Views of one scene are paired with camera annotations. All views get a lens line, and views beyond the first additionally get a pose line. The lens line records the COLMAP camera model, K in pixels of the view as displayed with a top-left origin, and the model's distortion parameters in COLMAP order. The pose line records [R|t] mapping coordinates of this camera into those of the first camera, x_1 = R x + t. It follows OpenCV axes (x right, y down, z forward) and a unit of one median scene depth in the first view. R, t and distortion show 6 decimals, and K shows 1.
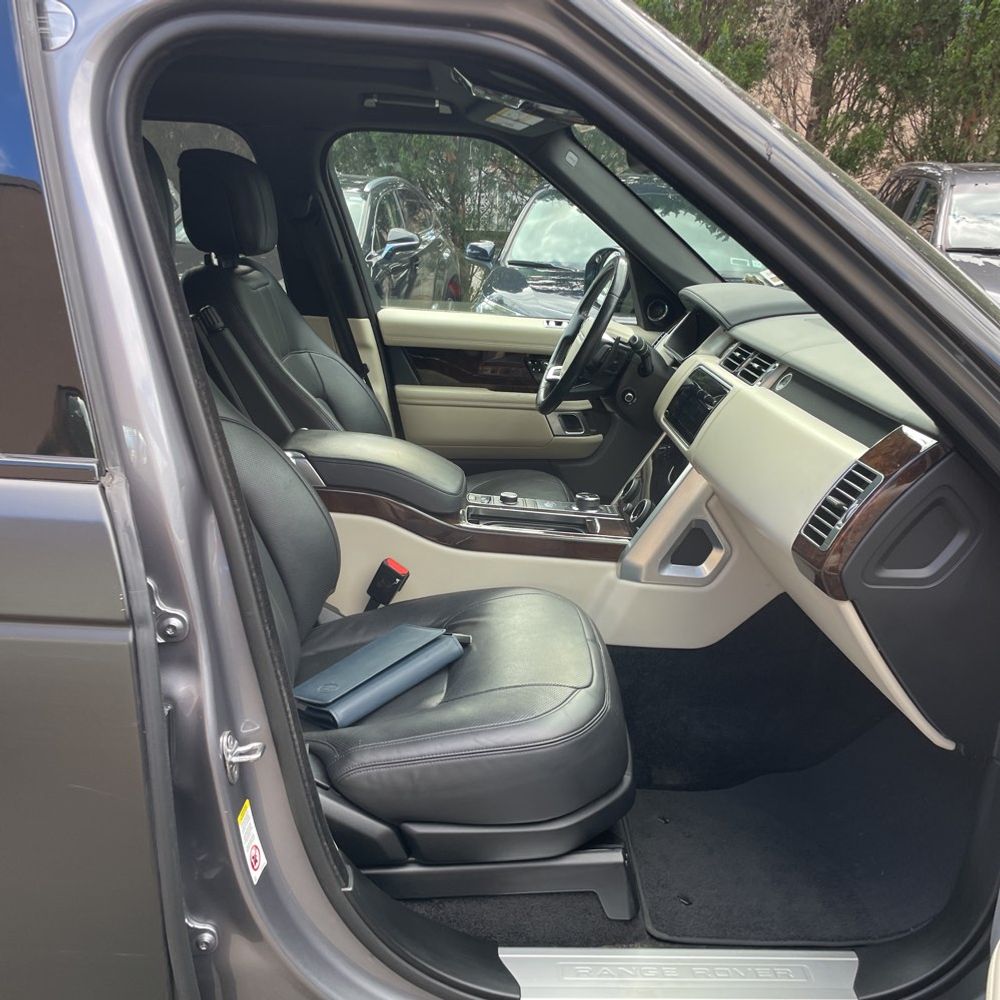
lens RADIAL K [[1010.6, 0, 517.2], [0, 1010.6, 497.4], [0, 0, 1]] dist [0.098450, -0.137149]
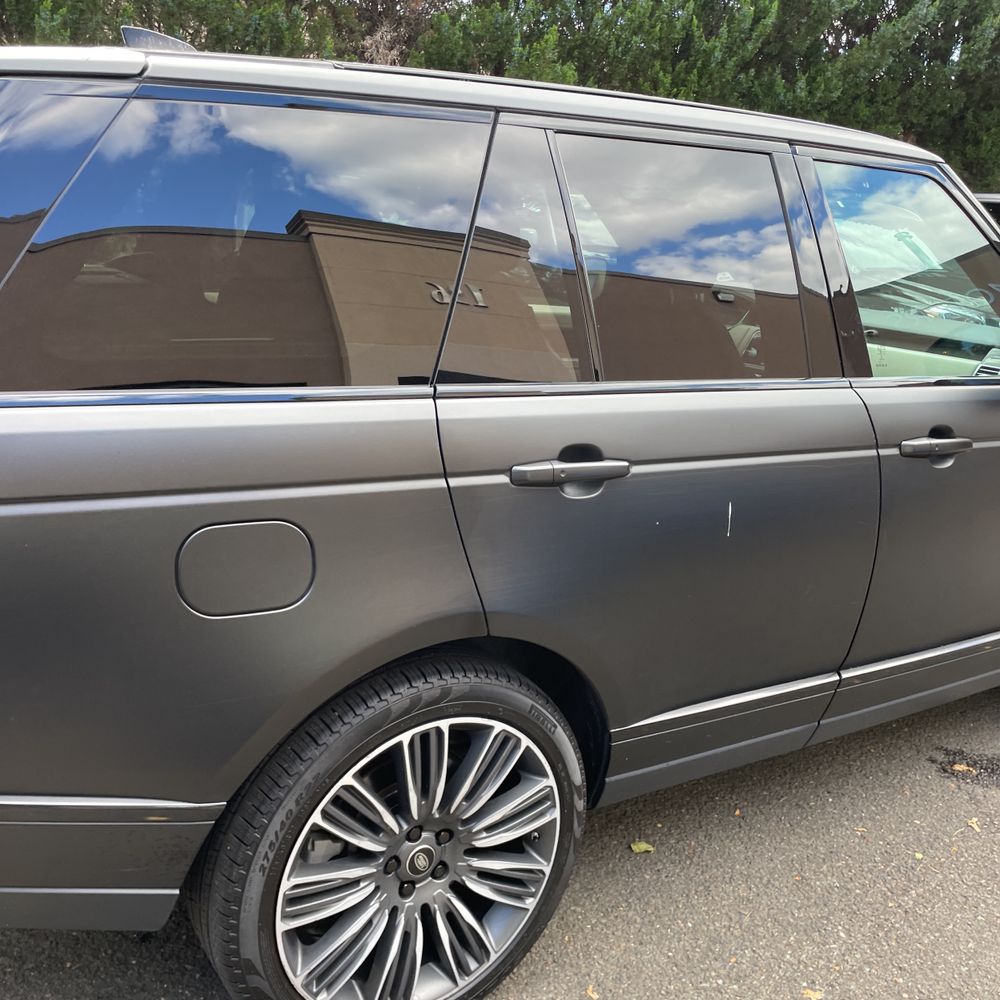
lens RADIAL K [[1010.3, 0, 490.5], [0, 1010.3, 506.5], [0, 0, 1]] dist [0.089664, -0.125852]
pose [[0.856763, -0.128749, 0.499380, -0.272001], [0.113240, 0.991669, 0.061390, 0.002473], [-0.503124, 0.003953, 0.864205, -0.067494]]
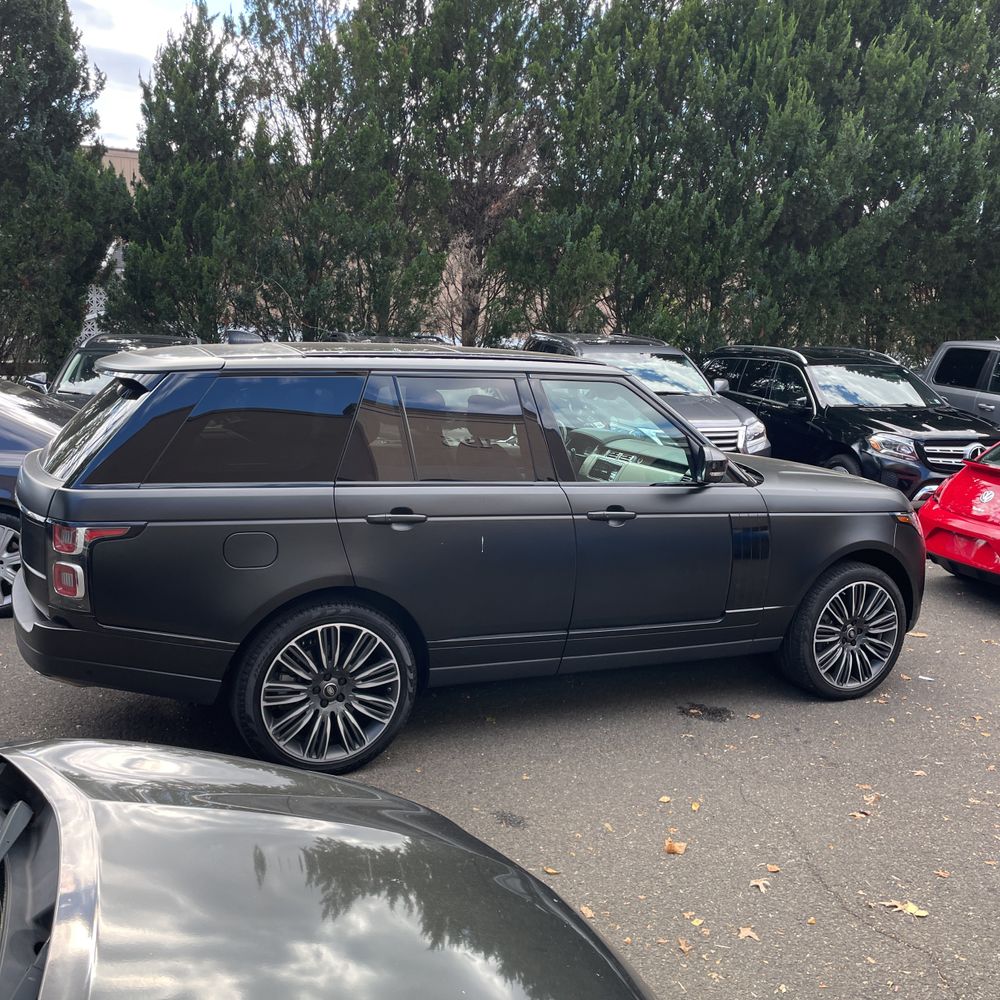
lens RADIAL K [[1010.6, 0, 517.2], [0, 1010.6, 497.4], [0, 0, 1]] dist [0.098450, -0.137149]
pose [[0.913501, -0.063900, 0.401787, -0.295857], [0.104584, 0.991283, -0.080129, 0.047291], [-0.393165, 0.115218, 0.912221, -0.379346]]
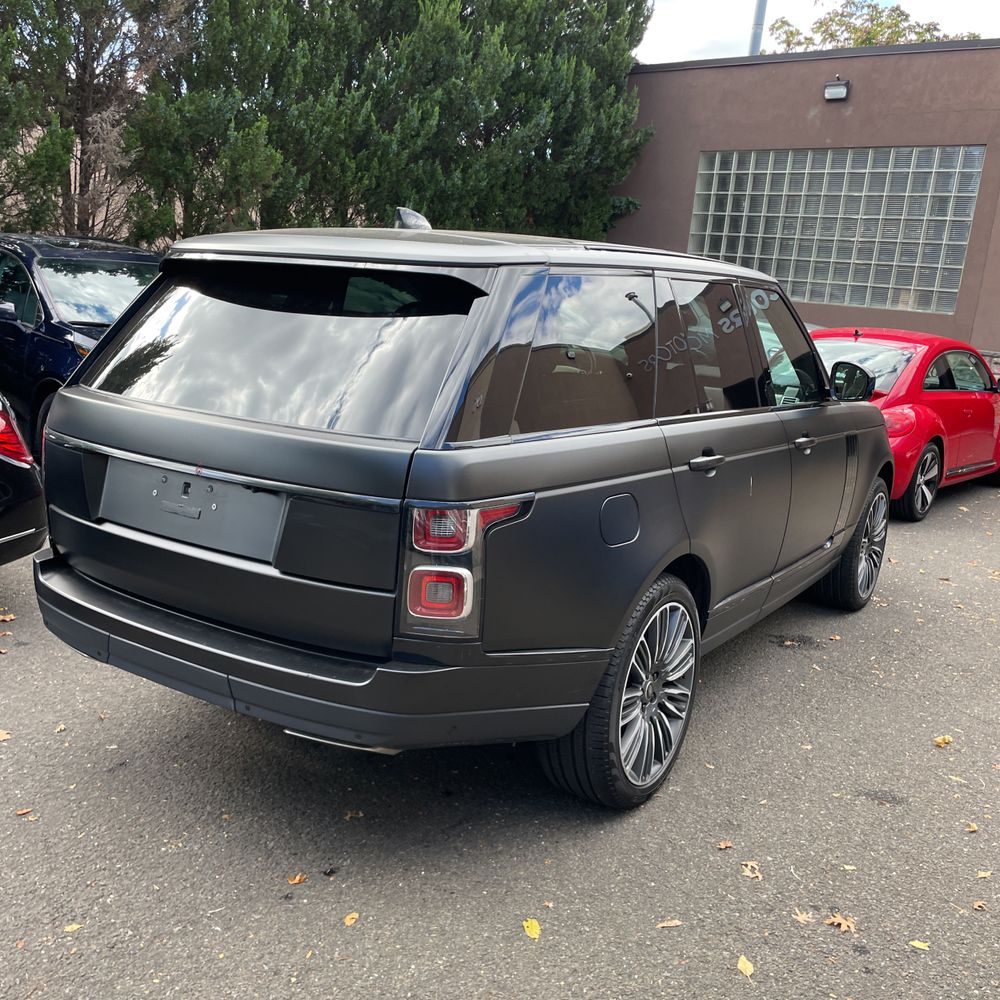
lens RADIAL K [[1004.0, 0, 500.0], [0, 1004.0, 500.0], [0, 0, 1]] dist [0.124895, -0.192984]
pose [[0.568192, -0.166826, 0.805808, -0.519878], [0.182729, 0.980365, 0.074119, -0.019614], [-0.802352, 0.105131, 0.587520, -0.055422]]
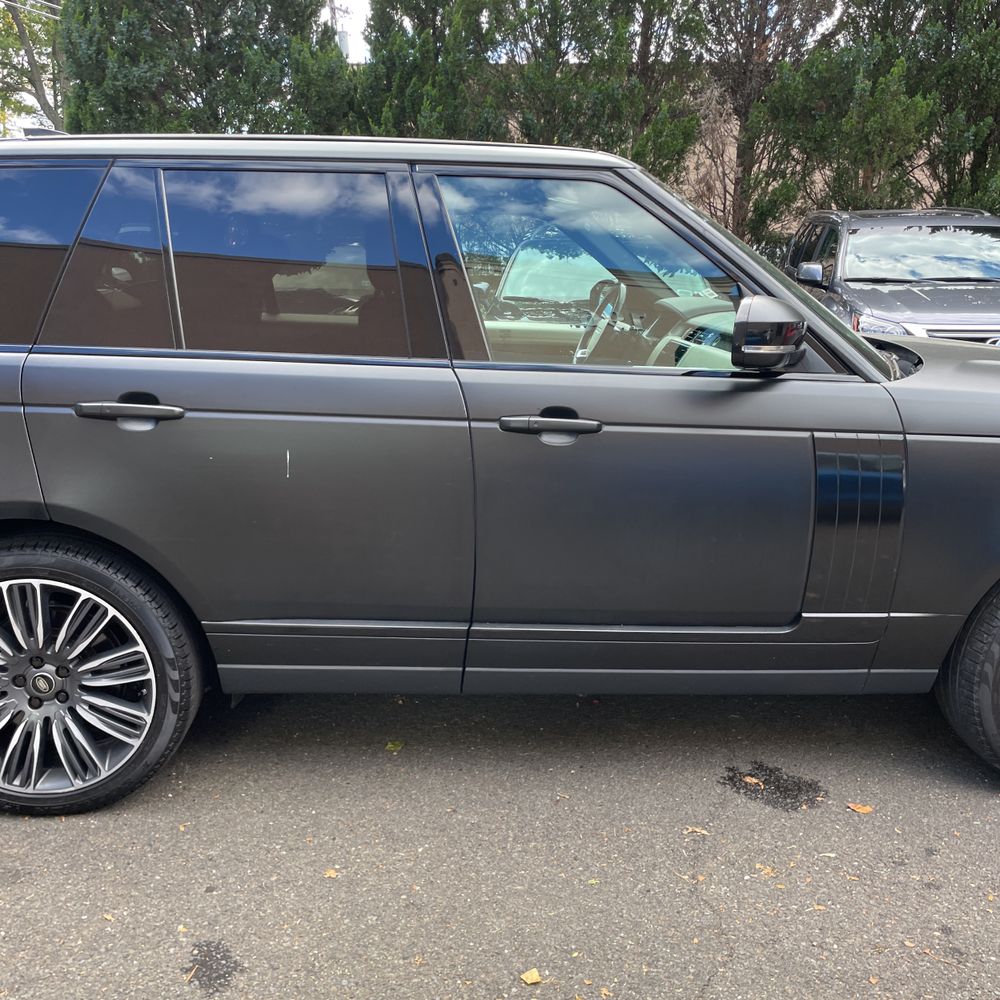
lens RADIAL K [[1010.3, 0, 490.5], [0, 1010.3, 506.5], [0, 0, 1]] dist [0.089664, -0.125852]
pose [[0.999214, -0.031889, 0.023542, -0.046766], [0.032674, 0.998897, -0.033736, 0.052397], [-0.022440, 0.034479, 0.999153, -0.191138]]
